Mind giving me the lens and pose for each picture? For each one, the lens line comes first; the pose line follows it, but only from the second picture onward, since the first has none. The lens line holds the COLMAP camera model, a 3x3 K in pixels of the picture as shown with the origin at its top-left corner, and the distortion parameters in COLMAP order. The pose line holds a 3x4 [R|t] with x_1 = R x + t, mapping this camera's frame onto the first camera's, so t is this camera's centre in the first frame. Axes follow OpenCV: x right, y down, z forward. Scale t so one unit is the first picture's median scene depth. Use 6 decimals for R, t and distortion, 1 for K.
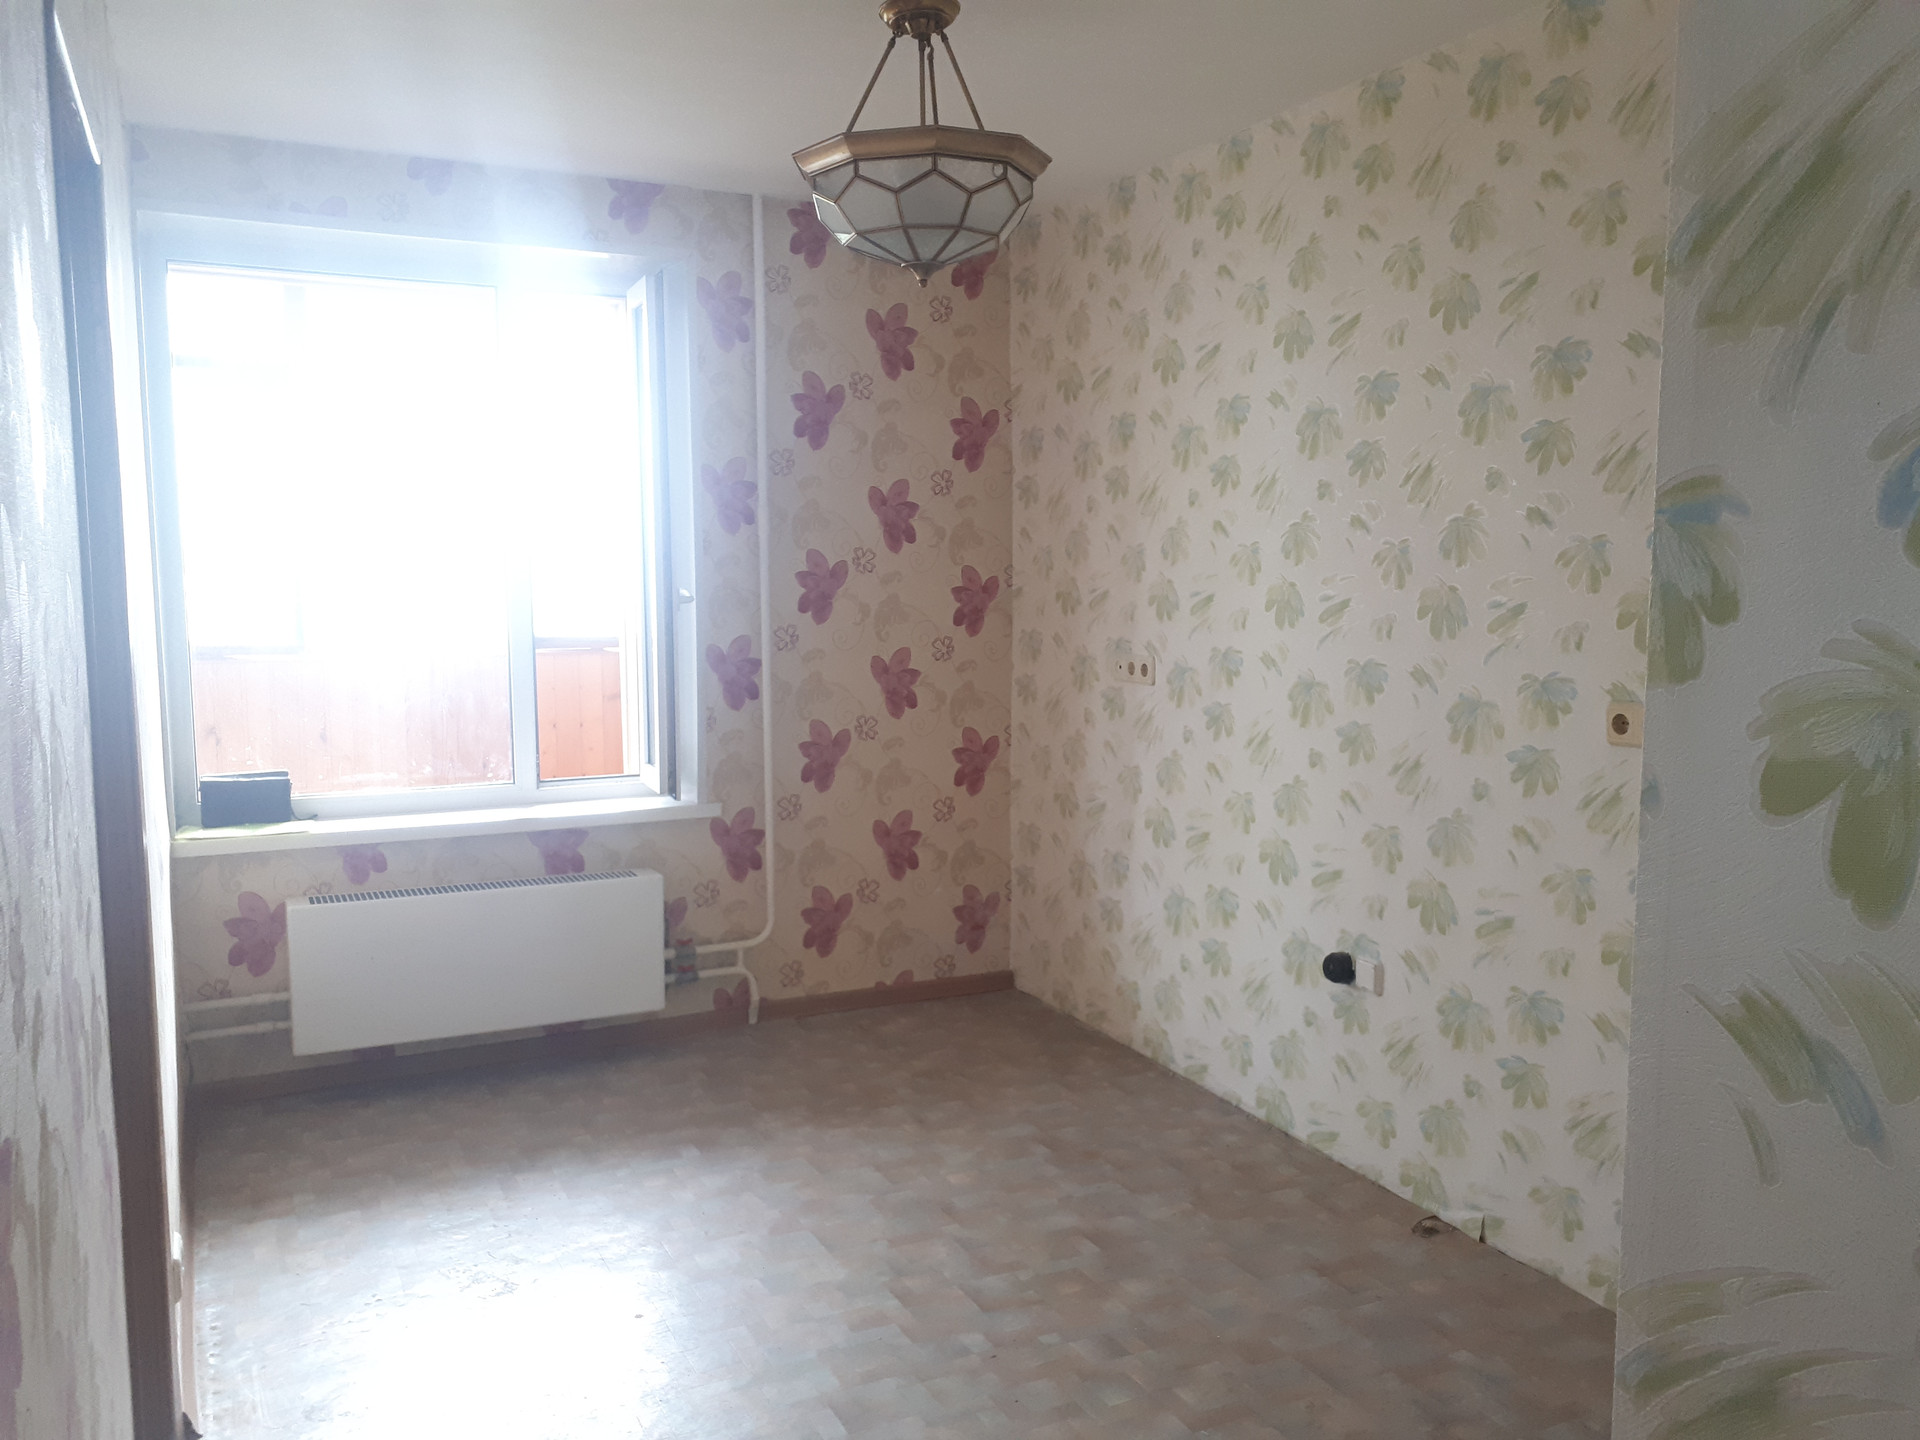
lens RADIAL K [[1477.3, 0, 960.4], [0, 1477.3, 733.2], [0, 0, 1]] dist [0.014381, -0.011471]
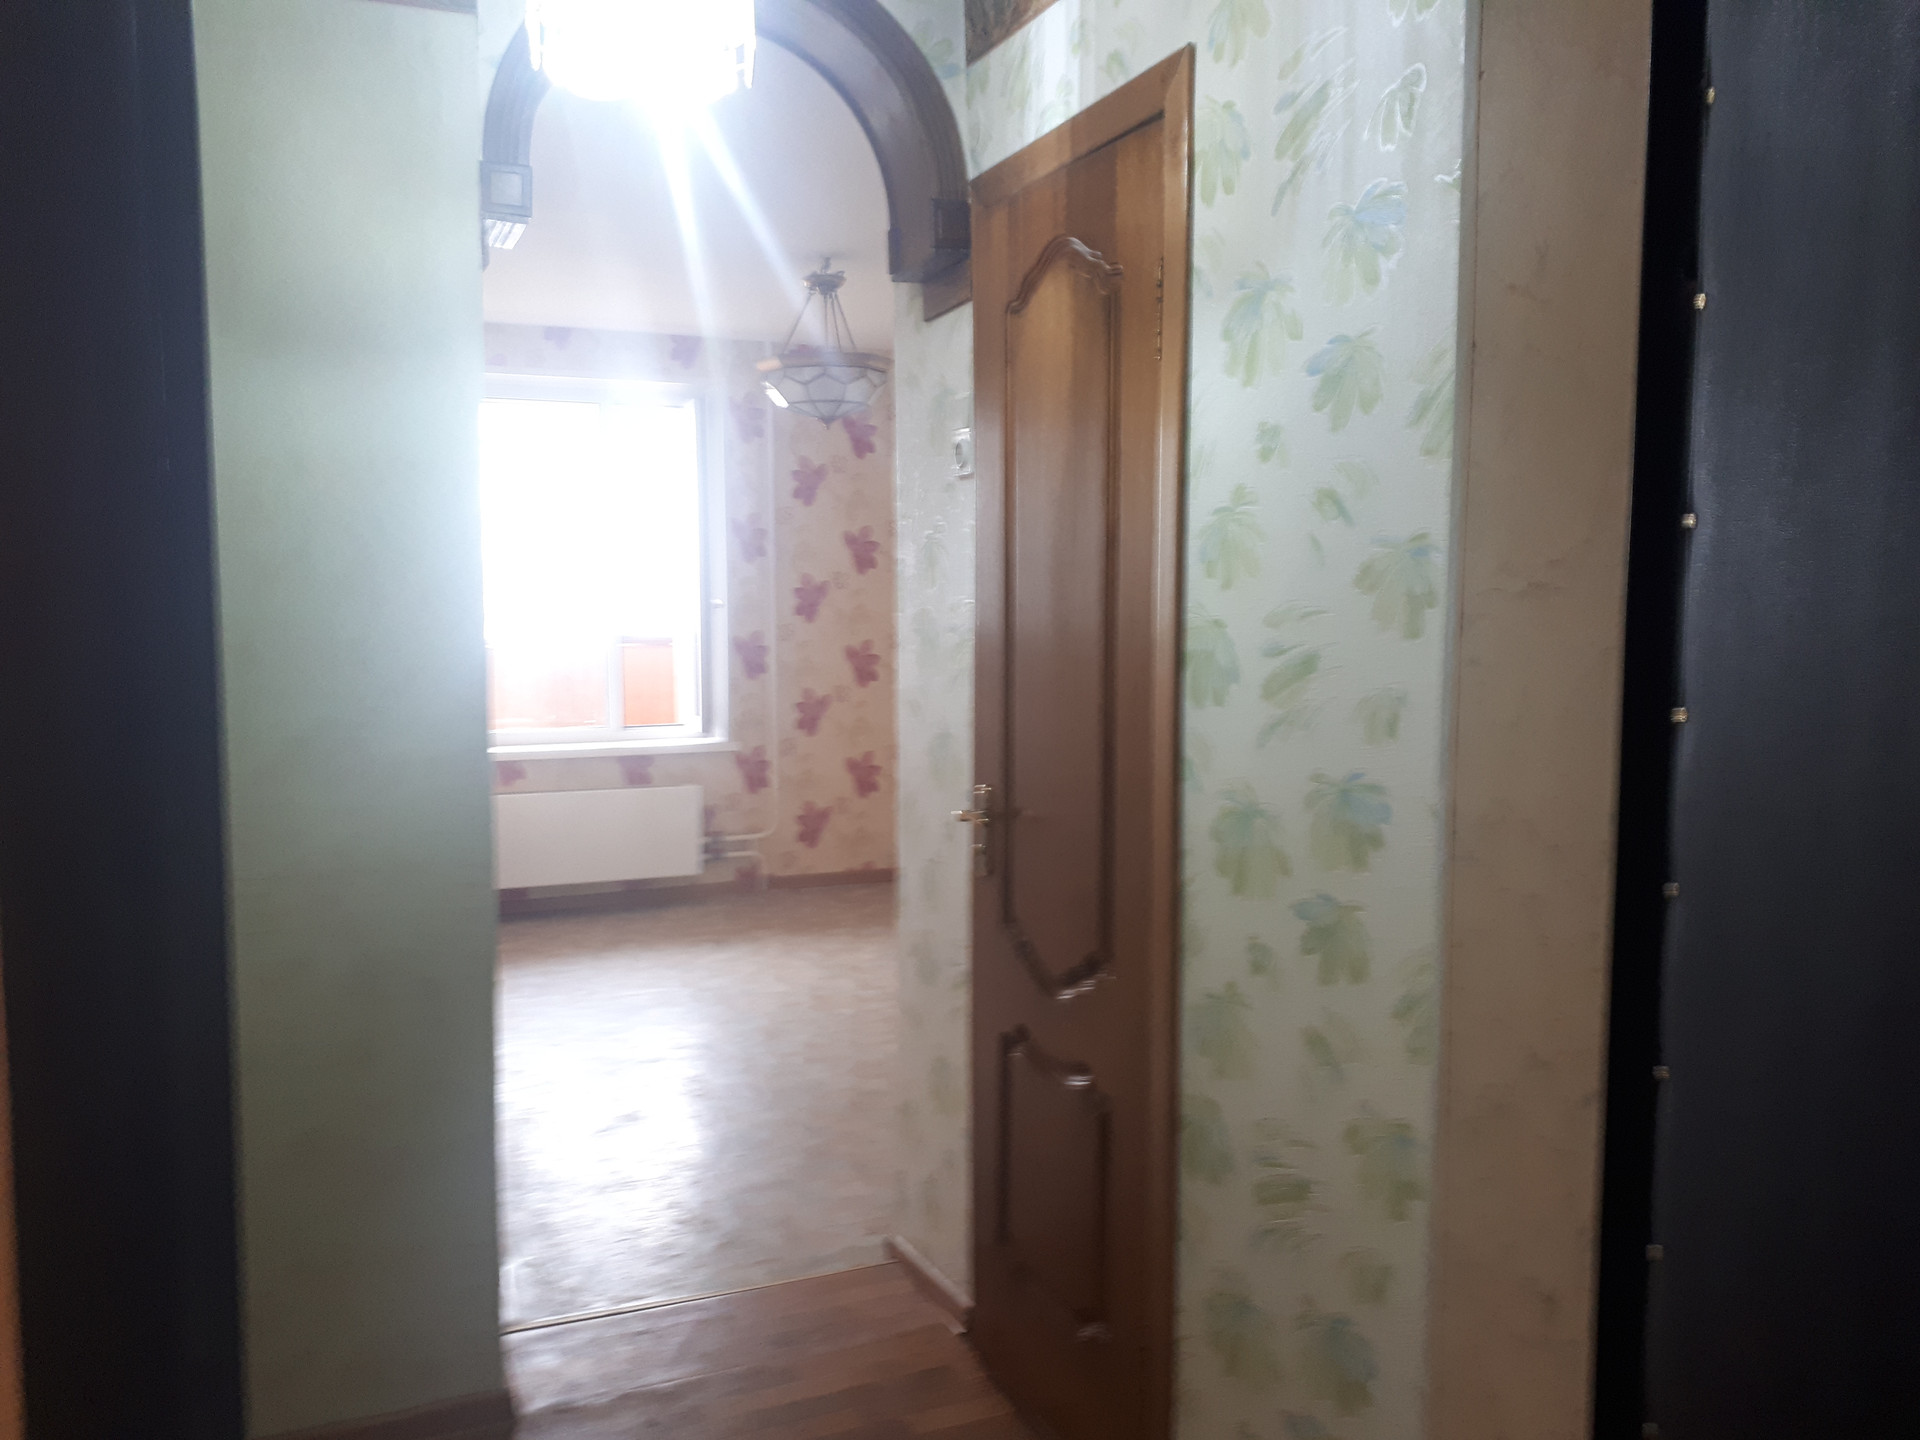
lens RADIAL K [[1477.3, 0, 960.4], [0, 1477.3, 733.2], [0, 0, 1]] dist [0.014381, -0.011471]
pose [[0.997787, 0.008014, -0.066003, 0.160848], [-0.008974, 0.999858, -0.014254, 0.058308], [0.065879, 0.014815, 0.997718, -0.489305]]
